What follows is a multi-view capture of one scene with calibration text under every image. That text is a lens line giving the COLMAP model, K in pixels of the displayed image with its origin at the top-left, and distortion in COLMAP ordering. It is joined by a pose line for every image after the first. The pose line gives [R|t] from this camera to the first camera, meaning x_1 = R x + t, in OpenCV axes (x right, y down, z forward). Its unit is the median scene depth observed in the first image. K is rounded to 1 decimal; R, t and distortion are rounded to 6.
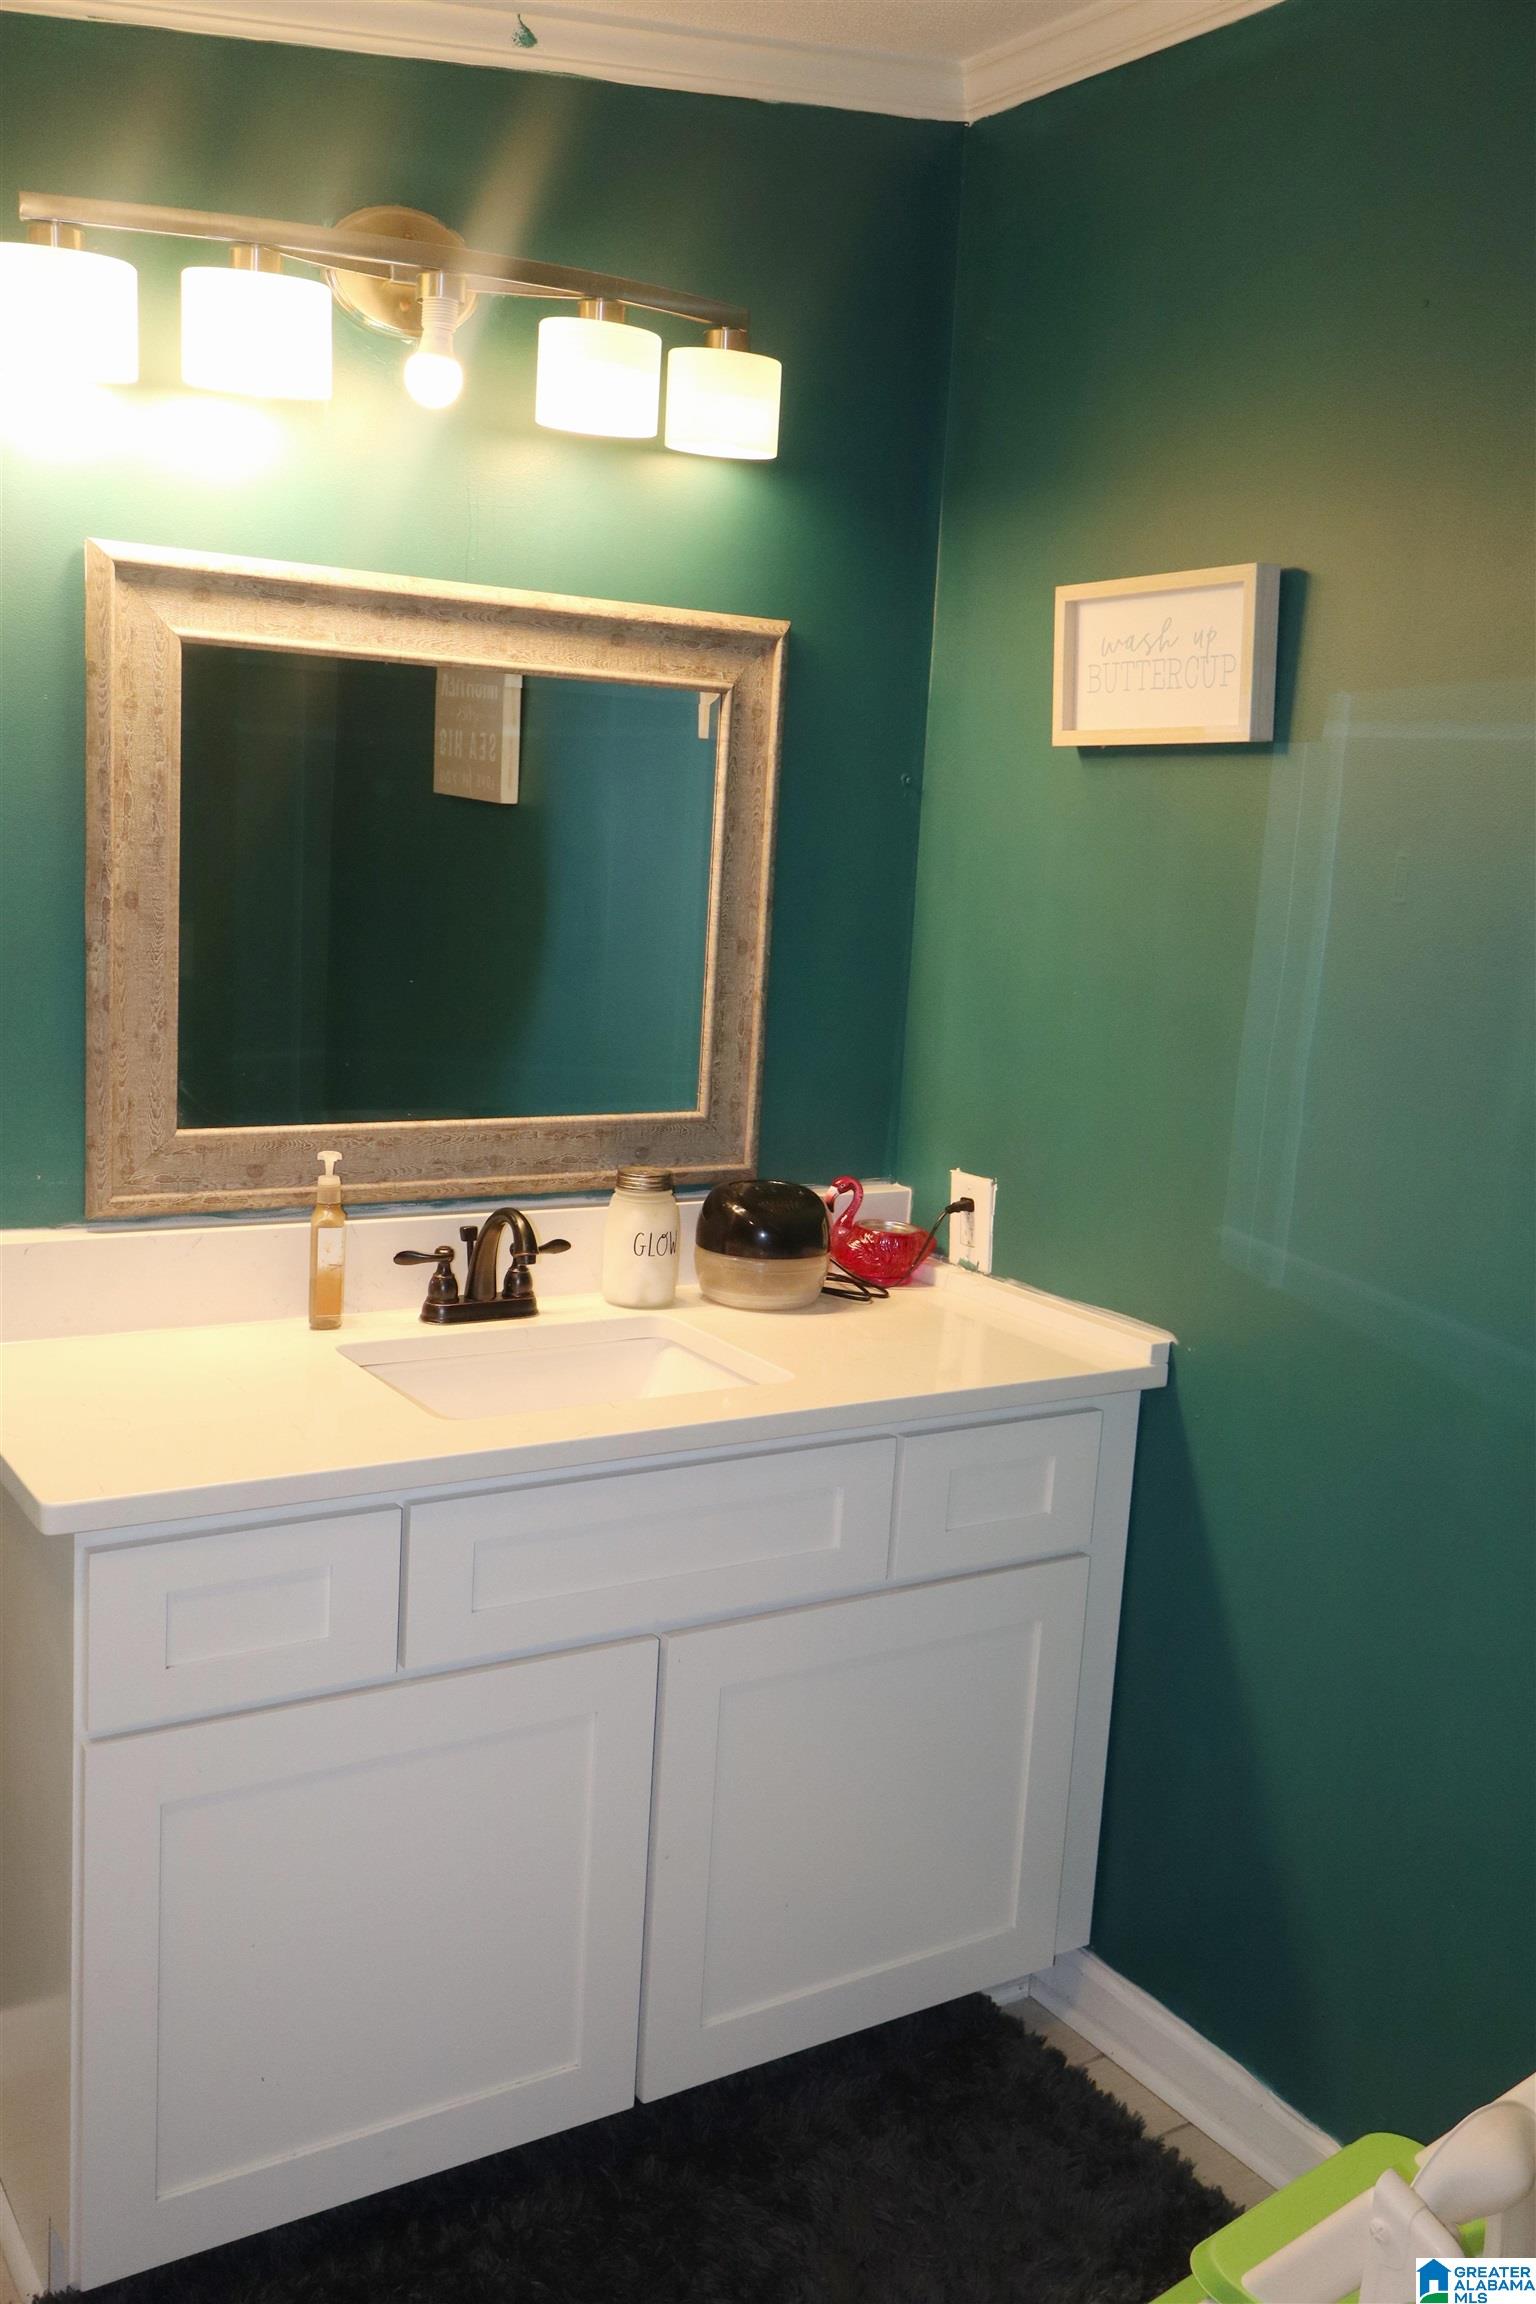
lens RADIAL K [[2014.3, 0, 768.0], [0, 2014.3, 1152.0], [0, 0, 1]] dist [0.014060, -0.002382]
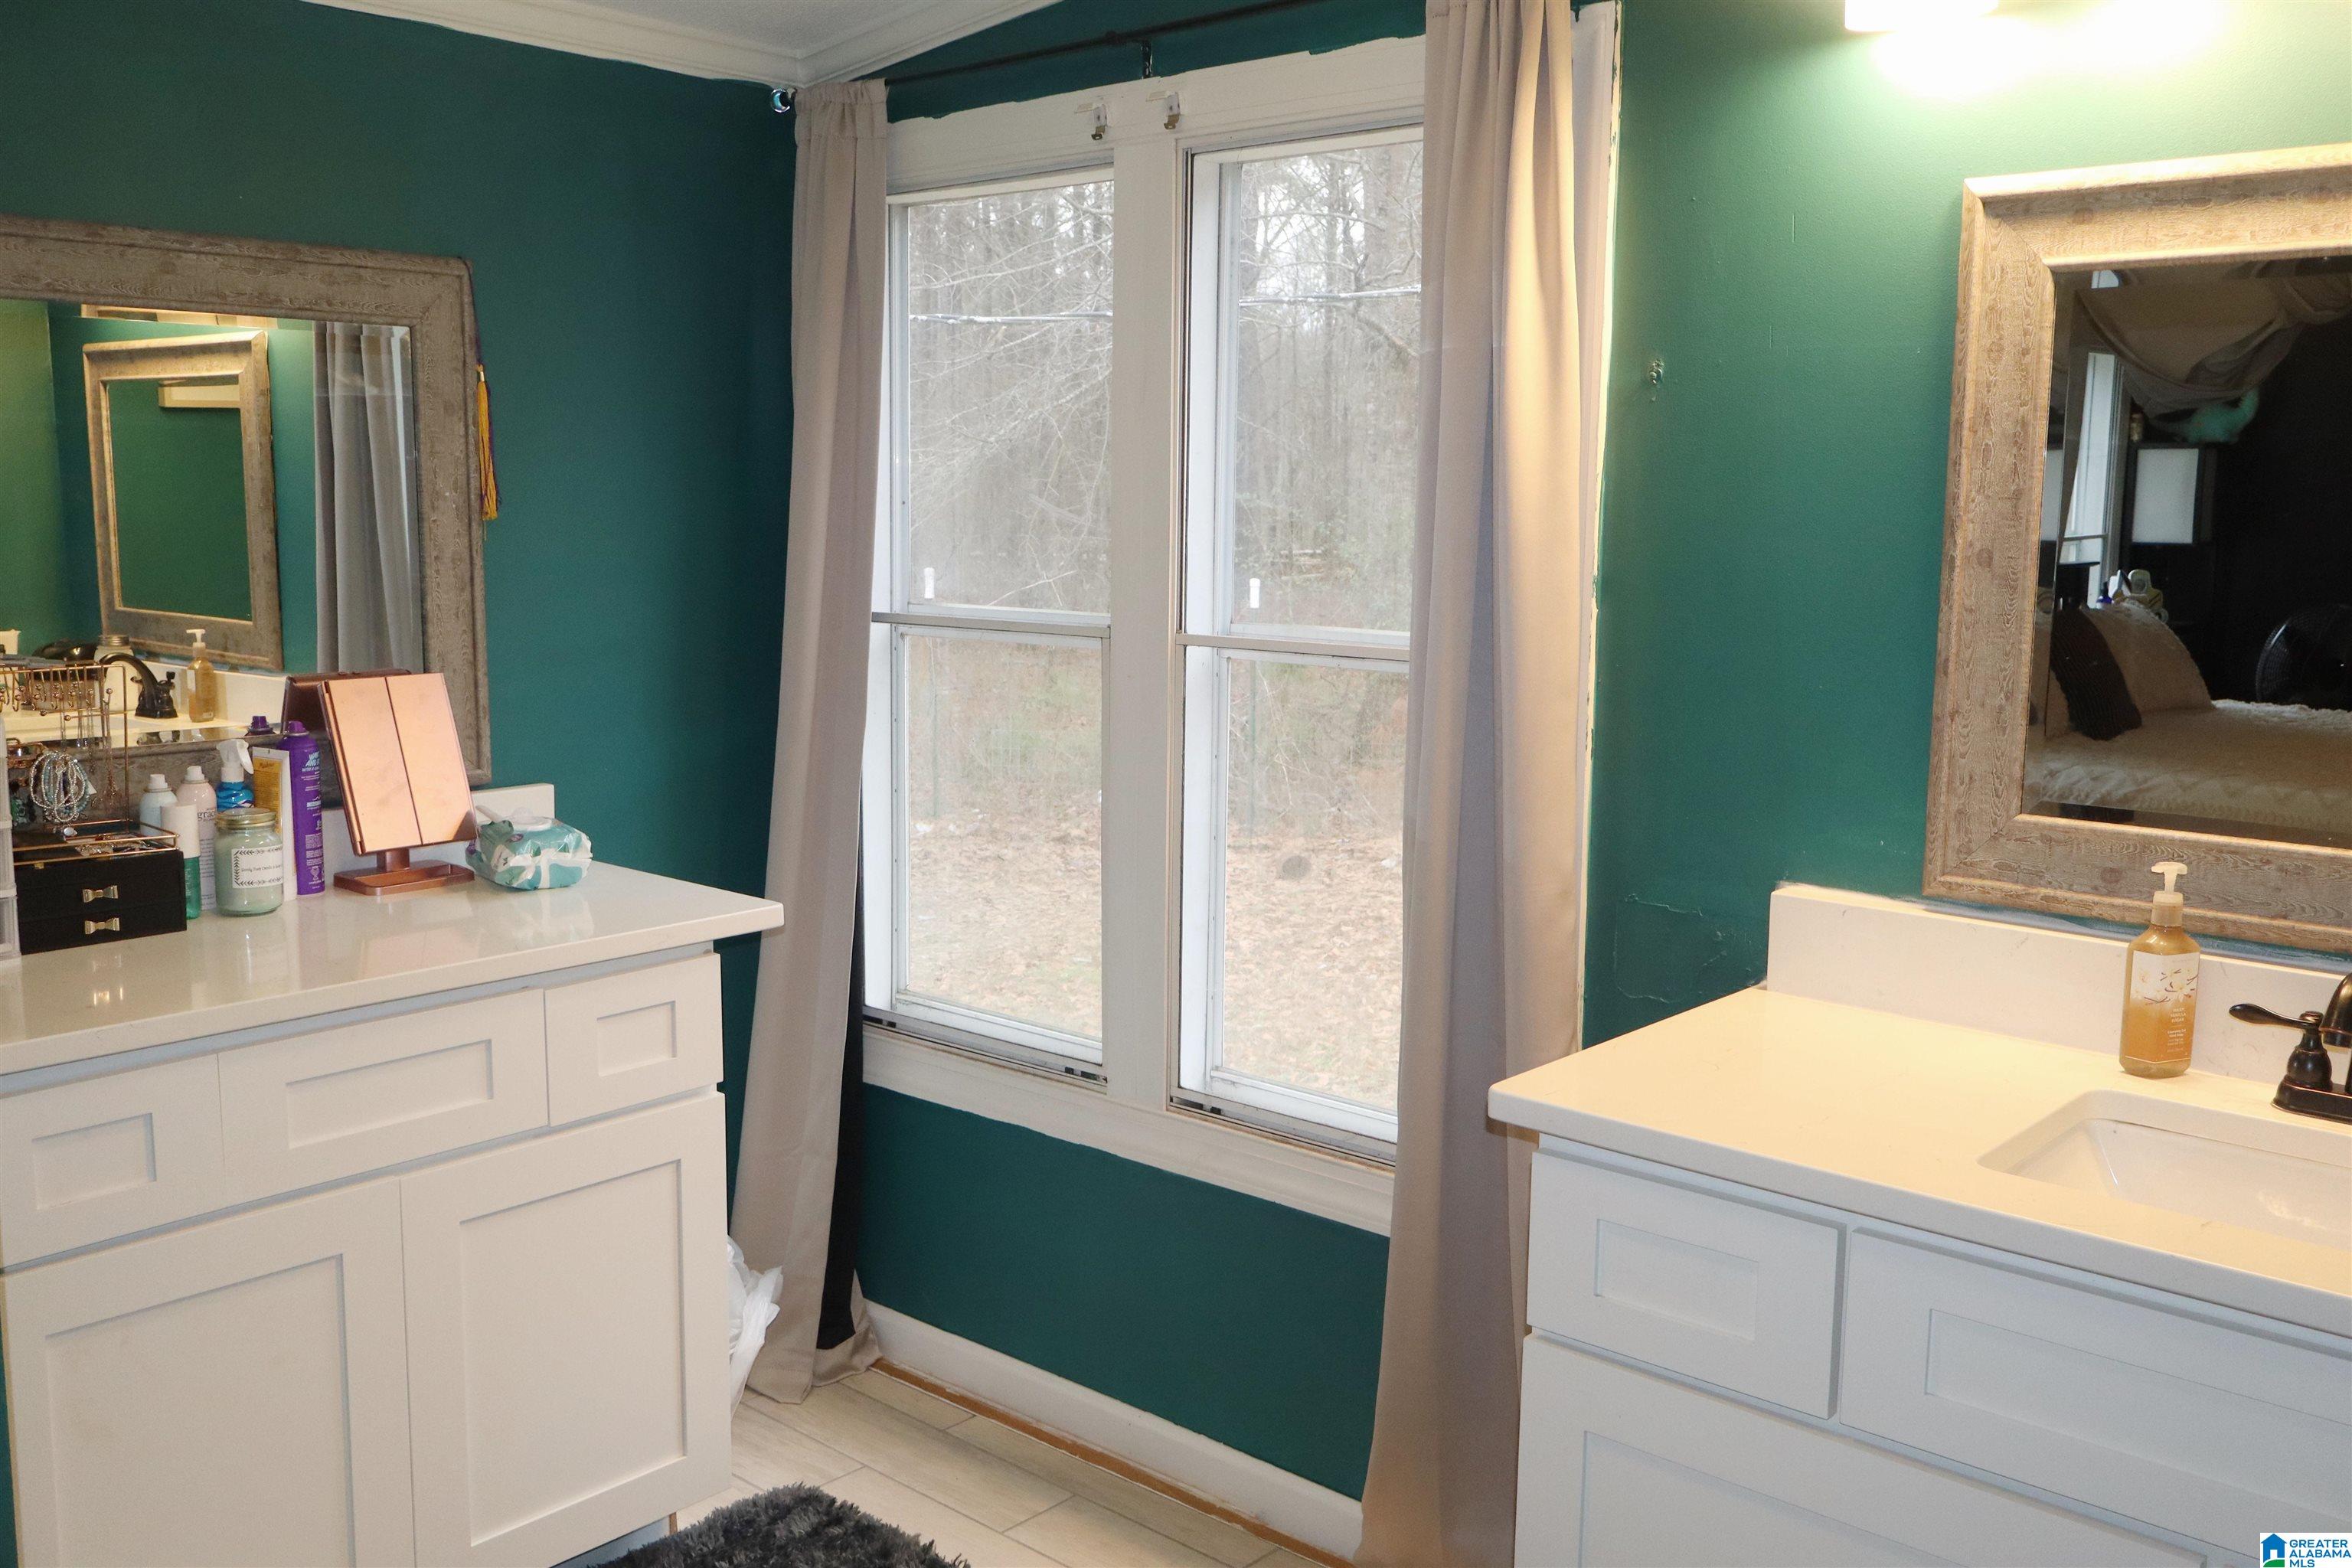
lens RADIAL K [[2056.2, 0, 1171.7], [0, 2056.2, 775.2], [0, 0, 1]] dist [0.014060, -0.002382]
pose [[0.278915, 0.081838, -0.956822, 0.482696], [-0.153014, 0.987420, 0.039851, -0.006795], [0.948047, 0.135292, 0.287929, 0.376676]]
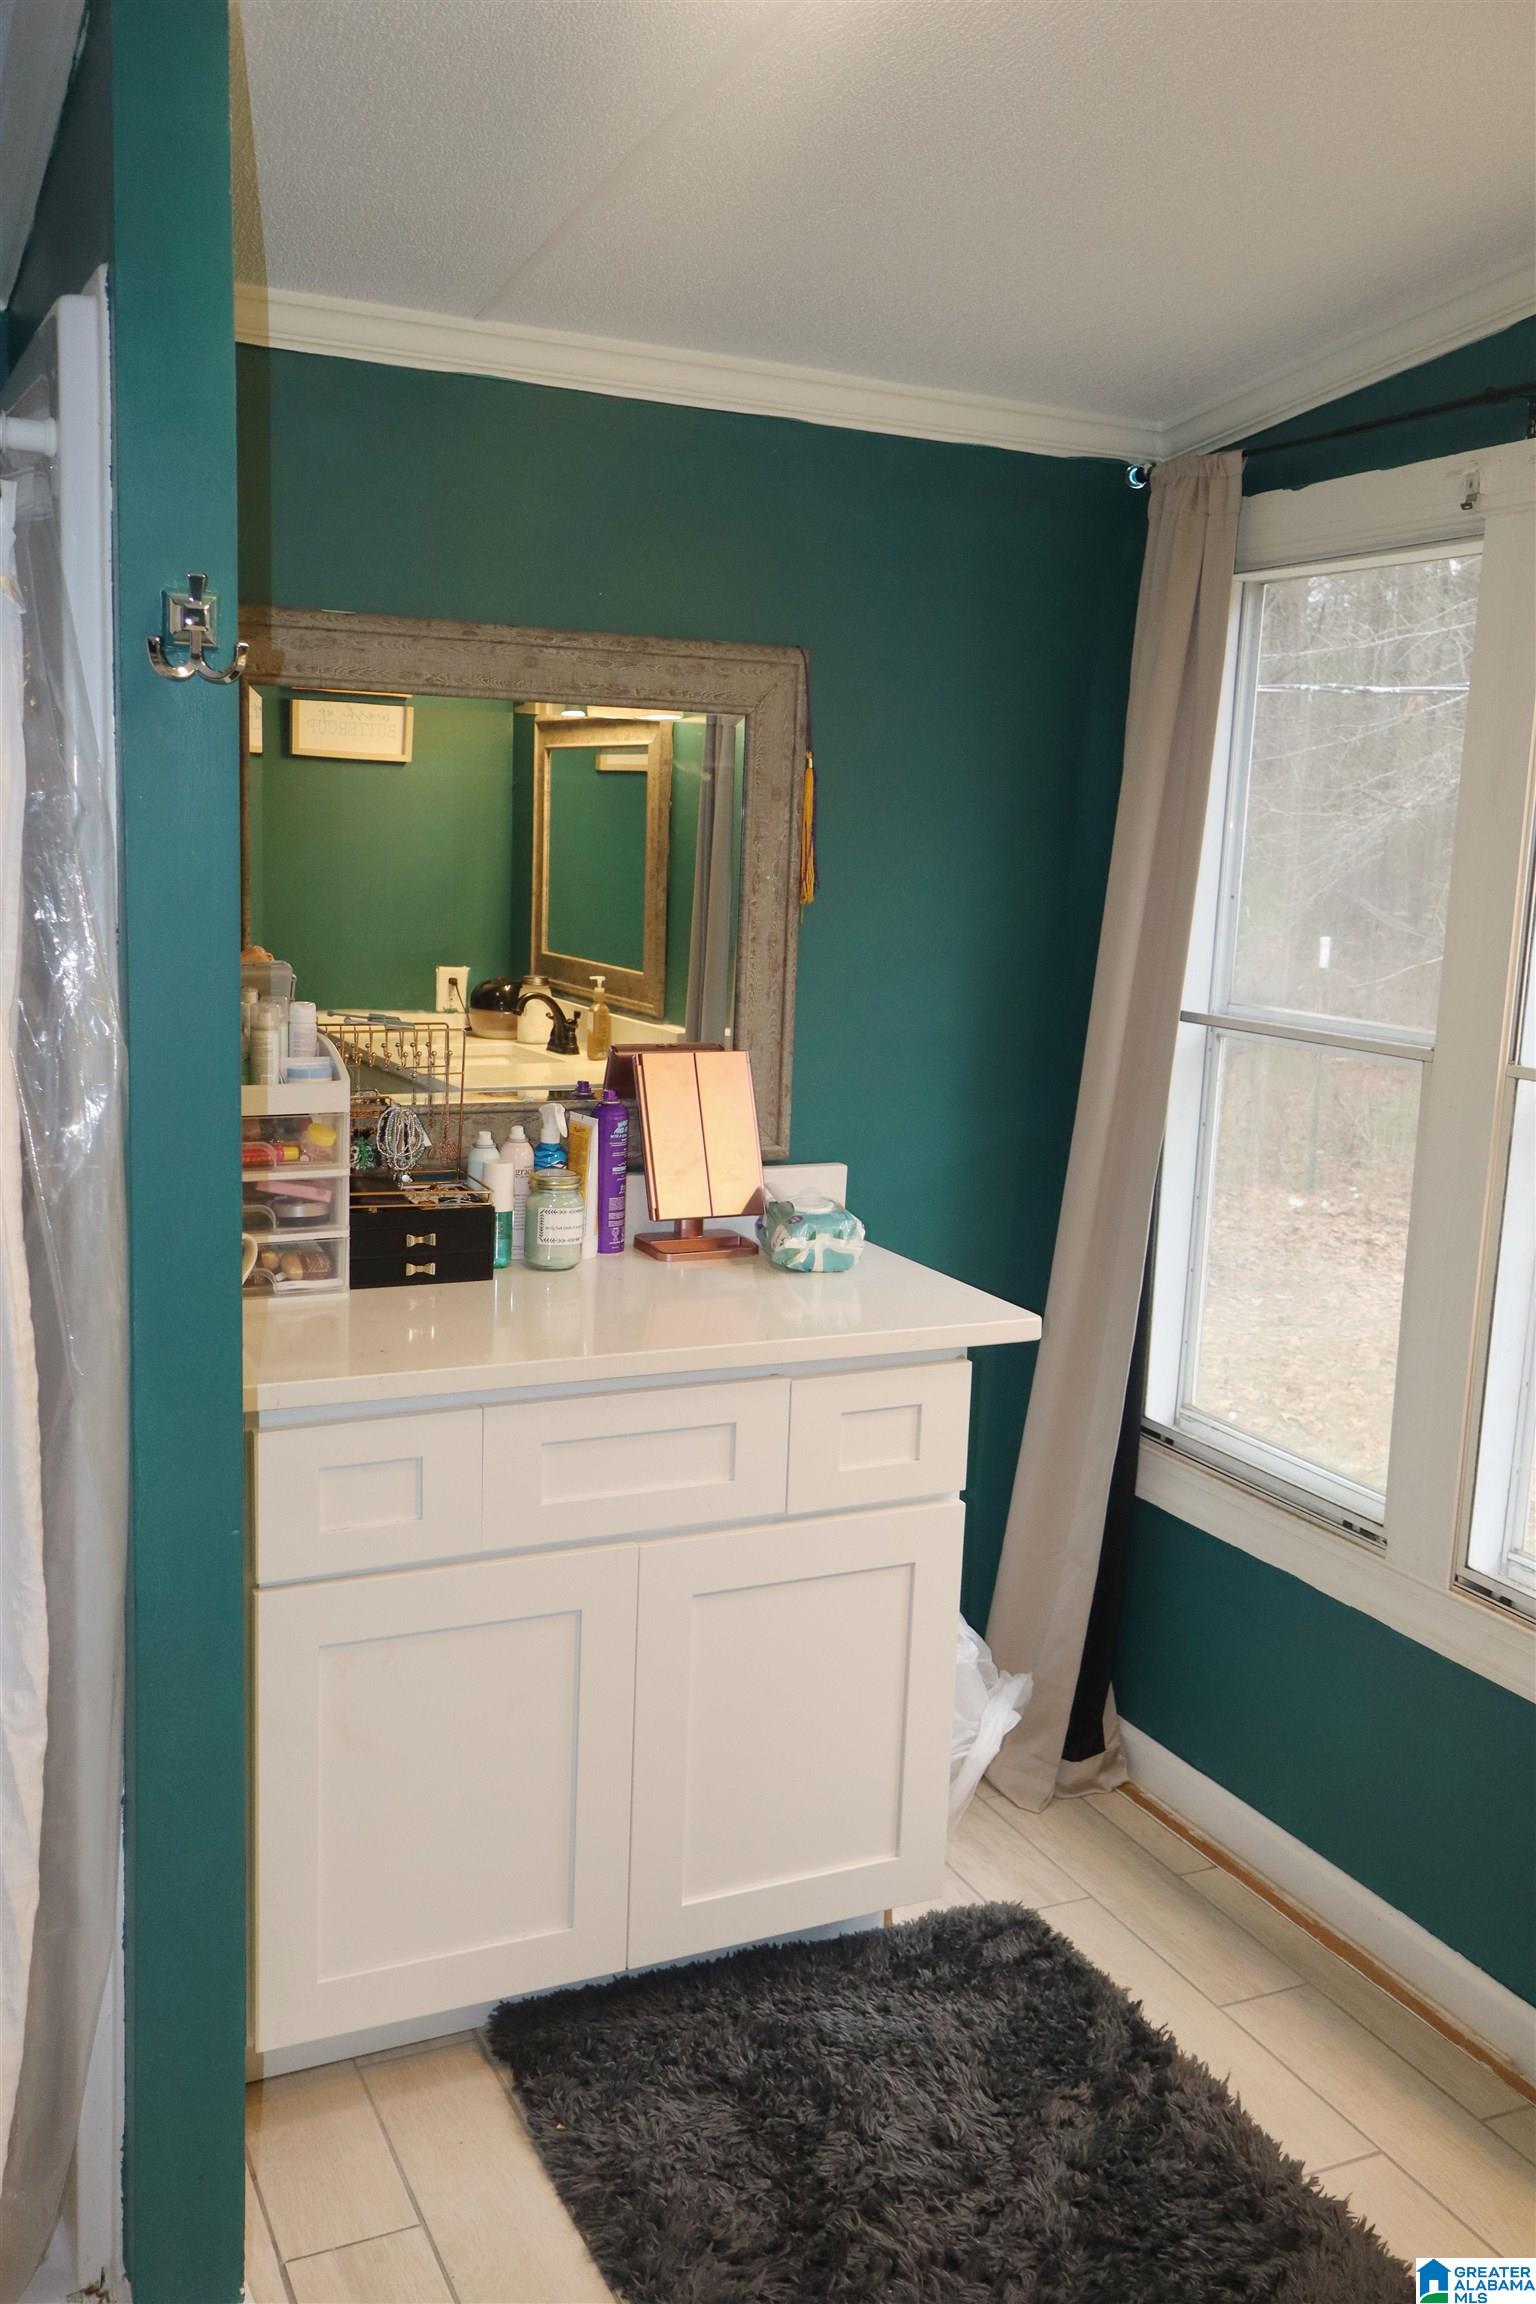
lens RADIAL K [[2014.3, 0, 768.0], [0, 2014.3, 1152.0], [0, 0, 1]] dist [0.014060, -0.002382]
pose [[-0.115247, 0.105035, -0.987768, 0.433705], [-0.208654, 0.969649, 0.127453, -0.037400], [0.971175, 0.220791, -0.089834, 0.424267]]
